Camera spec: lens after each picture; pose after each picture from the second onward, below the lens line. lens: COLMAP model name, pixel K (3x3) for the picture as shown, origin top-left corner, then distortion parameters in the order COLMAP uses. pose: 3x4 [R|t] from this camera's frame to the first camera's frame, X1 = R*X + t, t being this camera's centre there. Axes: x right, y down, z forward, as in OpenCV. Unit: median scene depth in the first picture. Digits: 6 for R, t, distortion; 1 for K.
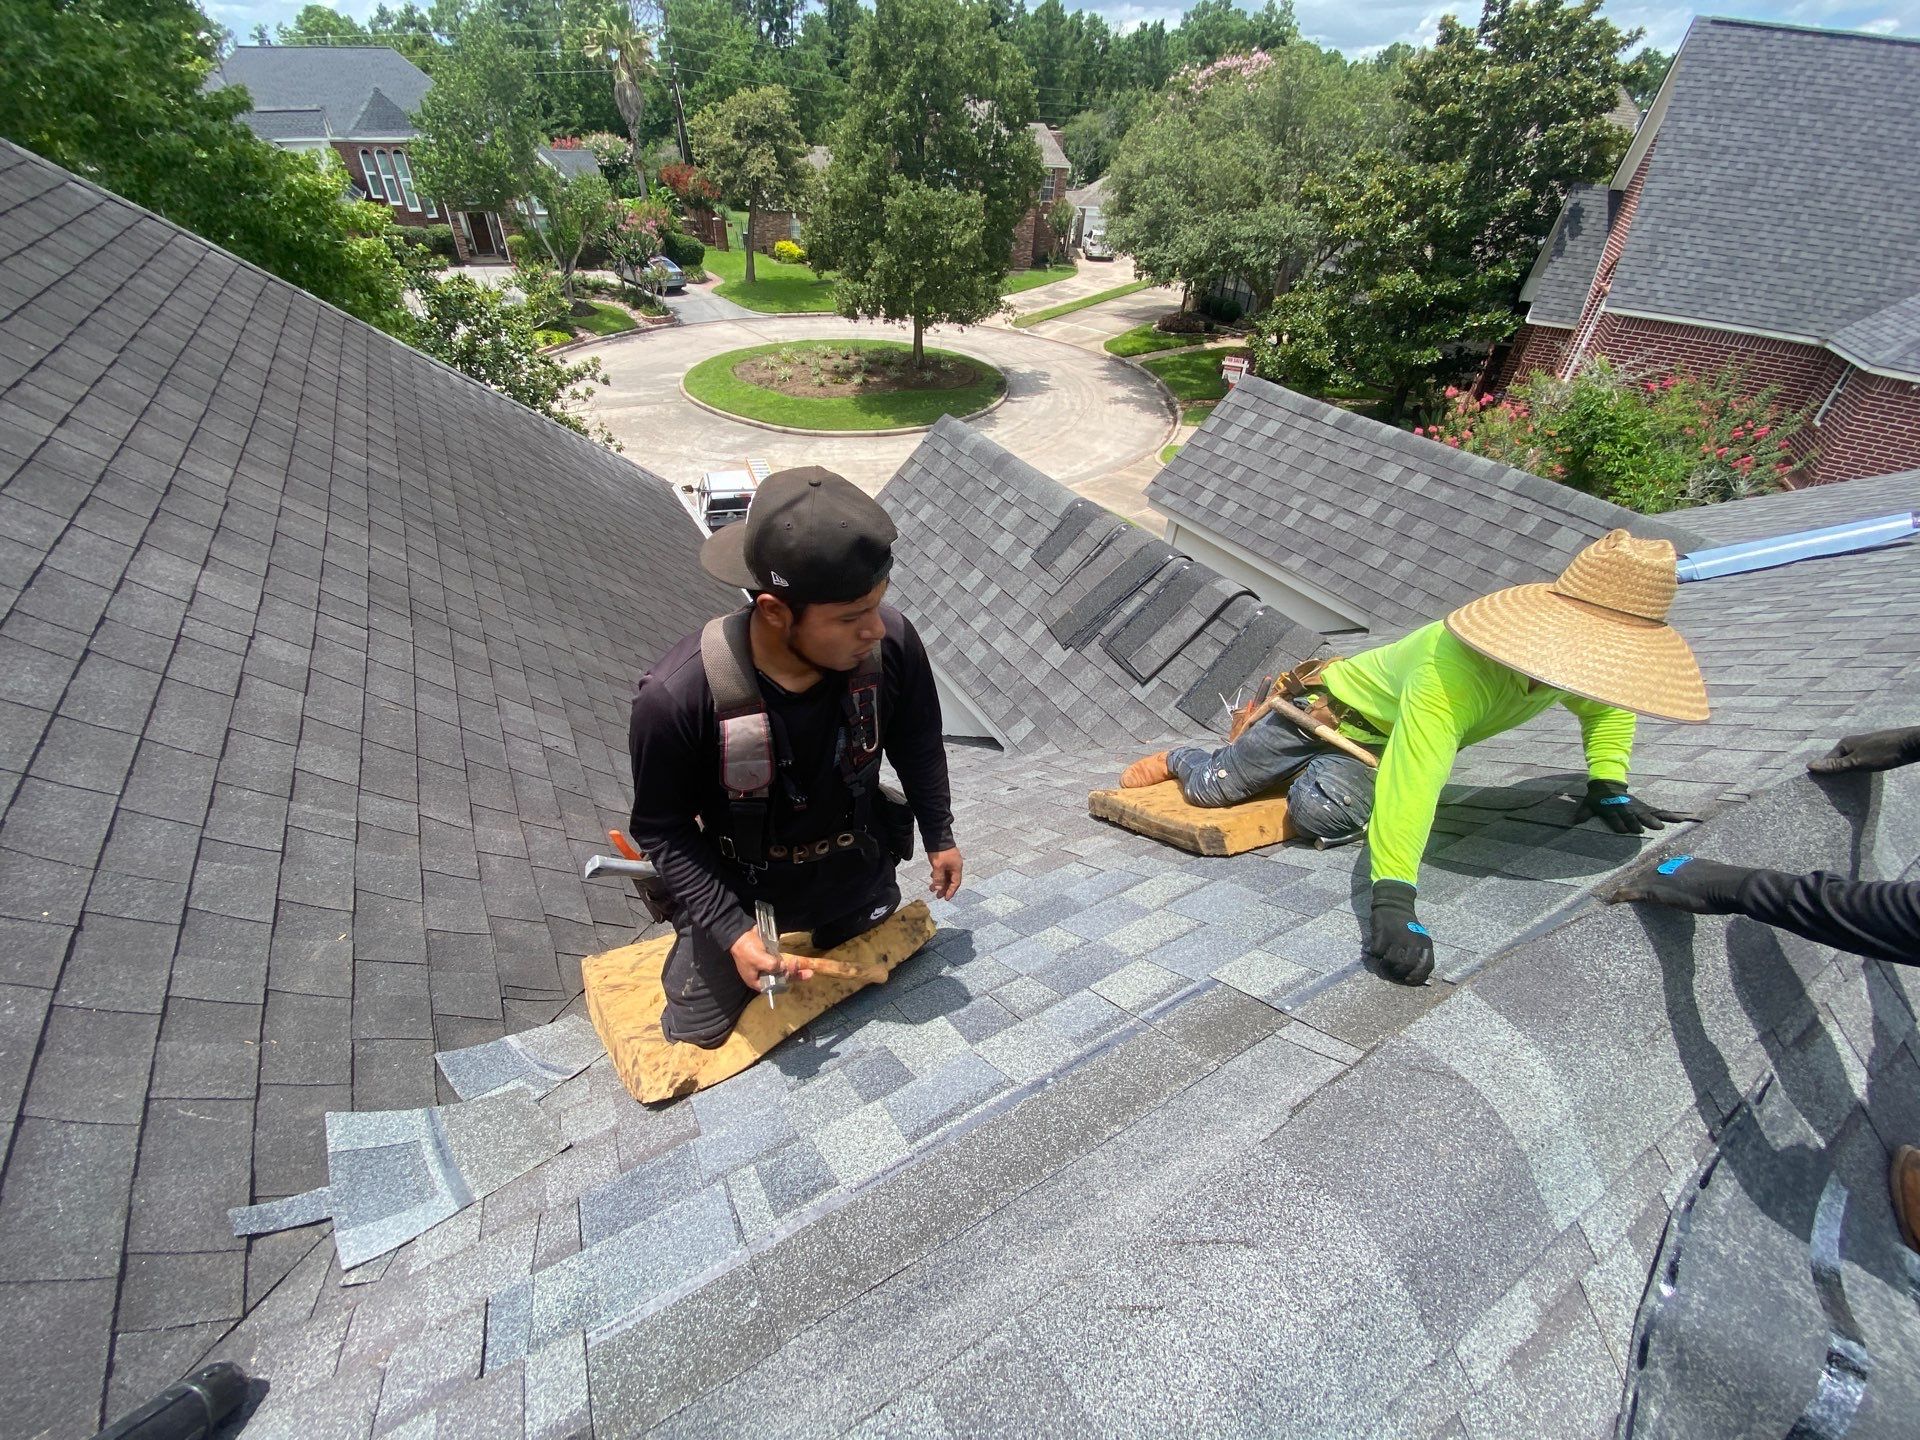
lens RADIAL K [[779.5, 0, 950.7], [0, 779.5, 729.2], [0, 0, 1]] dist [0.008869, -0.014873]
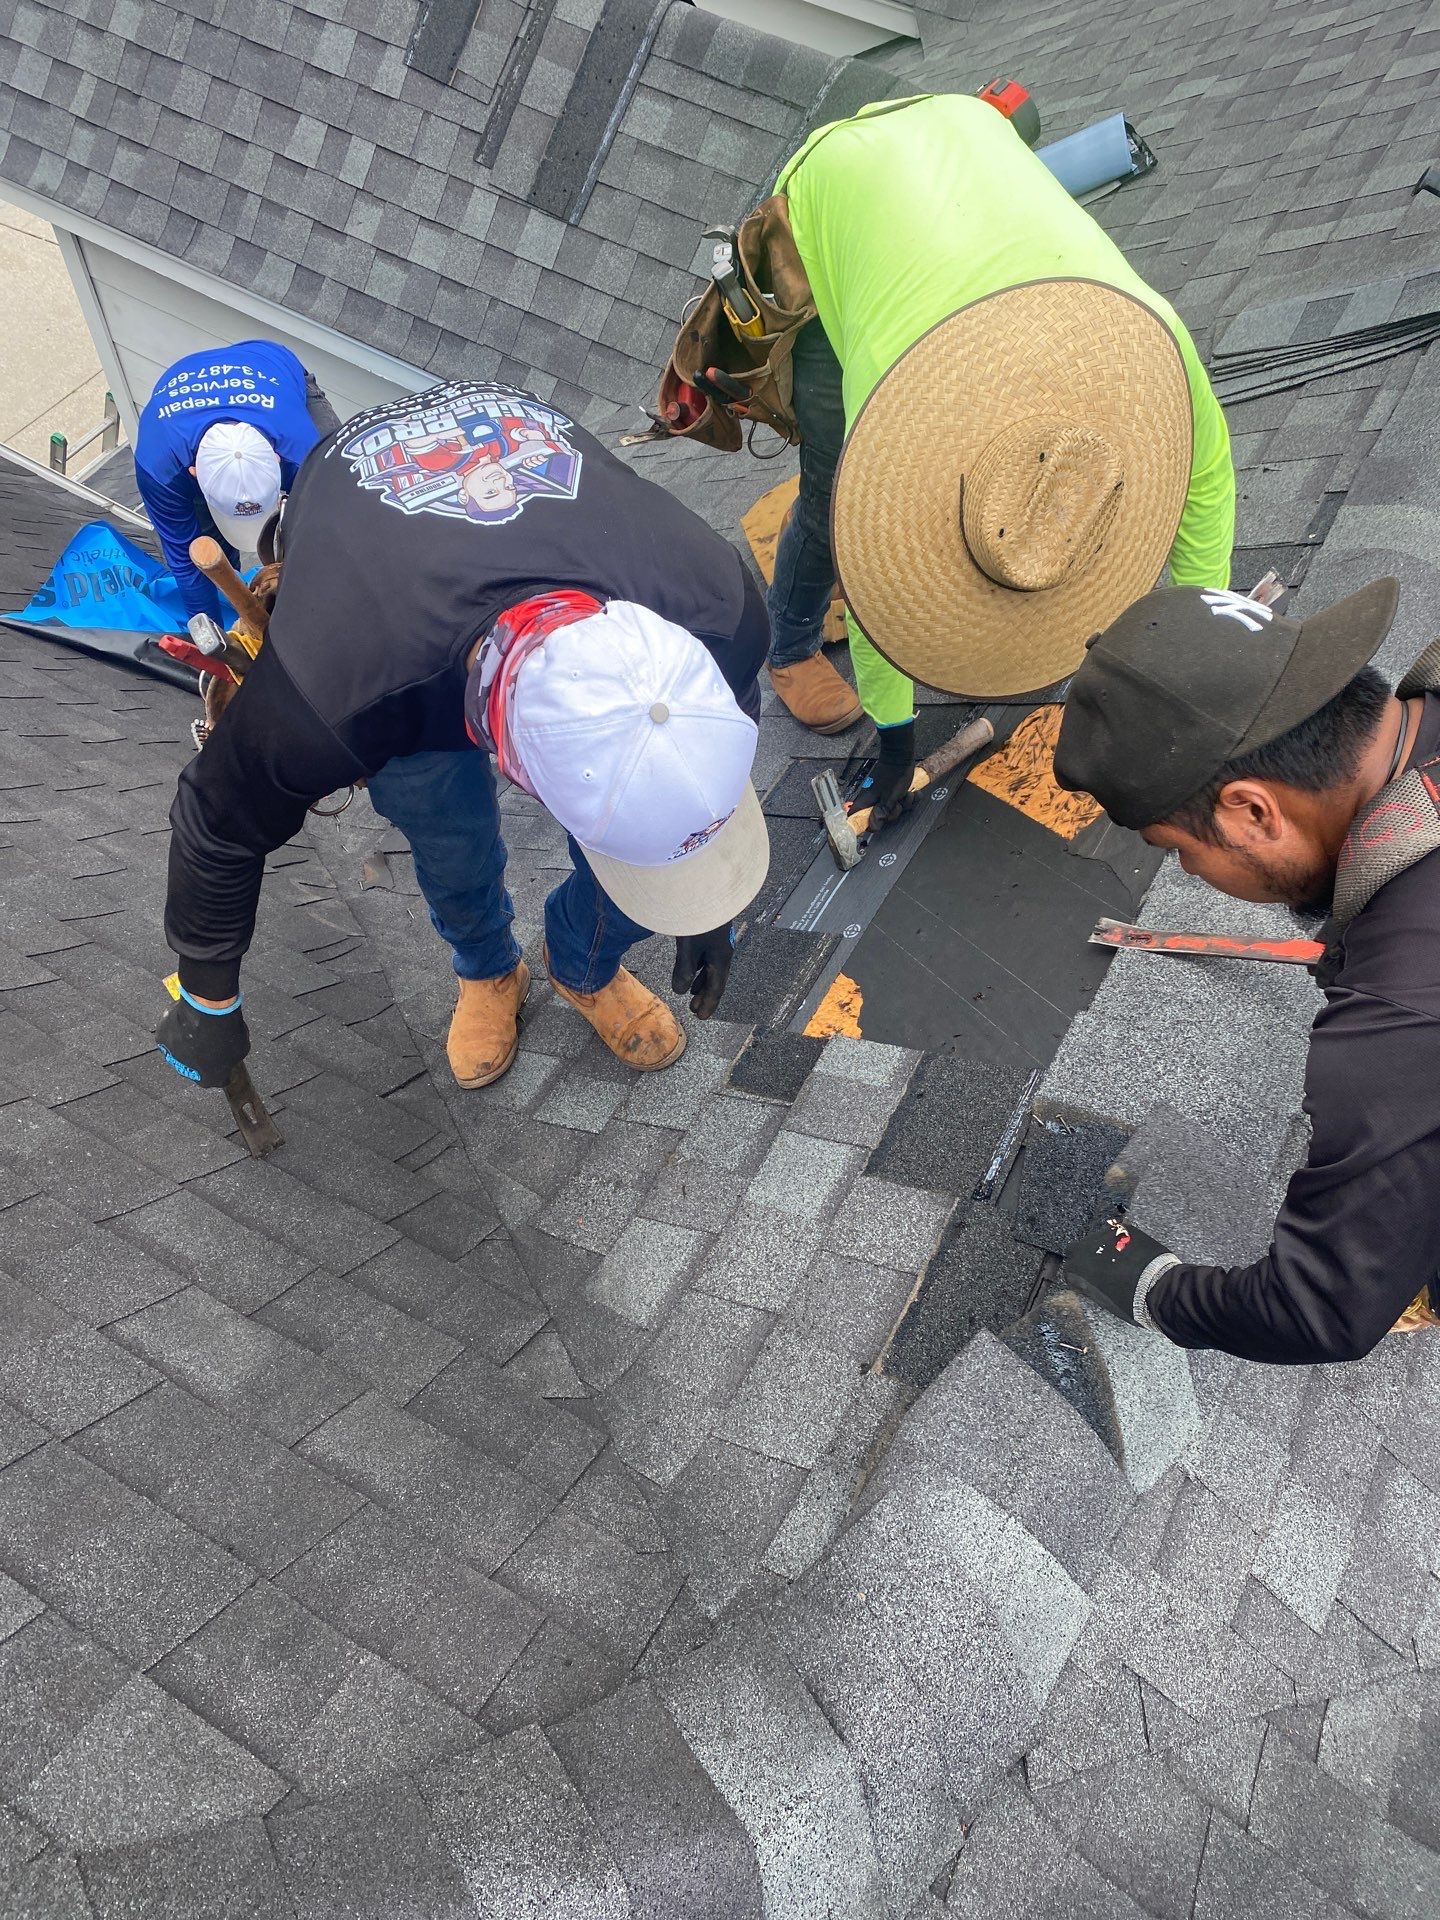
lens RADIAL K [[1470.7, 0, 710.0], [0, 1470.7, 942.0], [0, 0, 1]] dist [0.021698, -0.023543]
pose [[0.863676, -0.432552, 0.258773, -0.170873], [0.305888, 0.857832, 0.412985, -0.041094], [-0.400621, -0.277530, 0.873201, -0.110989]]
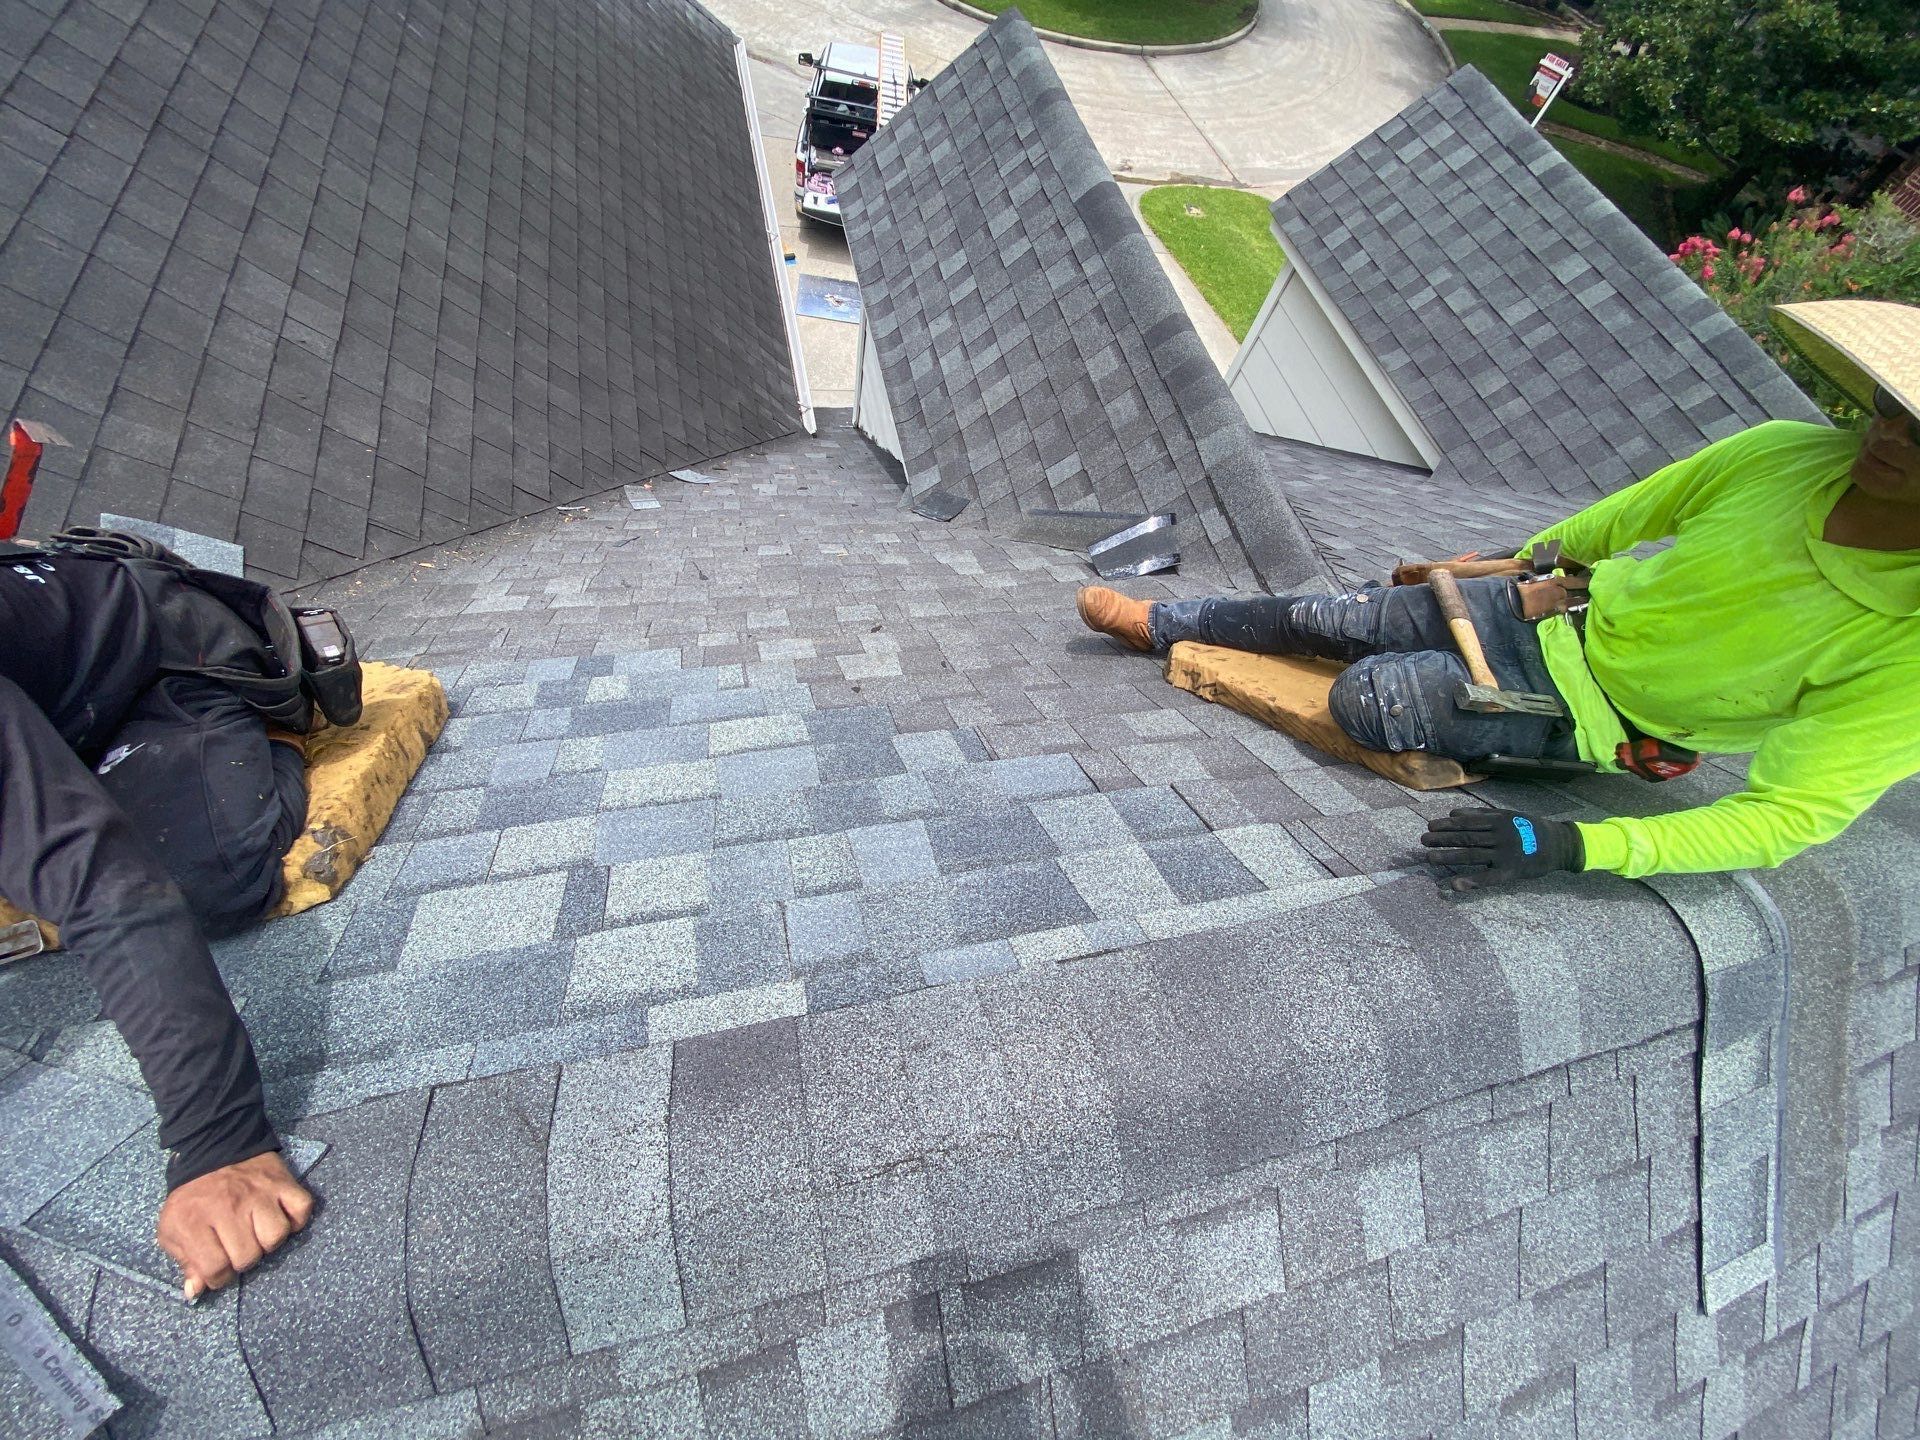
lens RADIAL K [[778.8, 0, 951.1], [0, 778.8, 730.3], [0, 0, 1]] dist [0.008567, -0.014537]
pose [[0.952581, 0.301724, -0.039395, 0.146489], [-0.267895, 0.892998, 0.361644, -0.041990], [0.144296, -0.333942, 0.931484, 0.080368]]
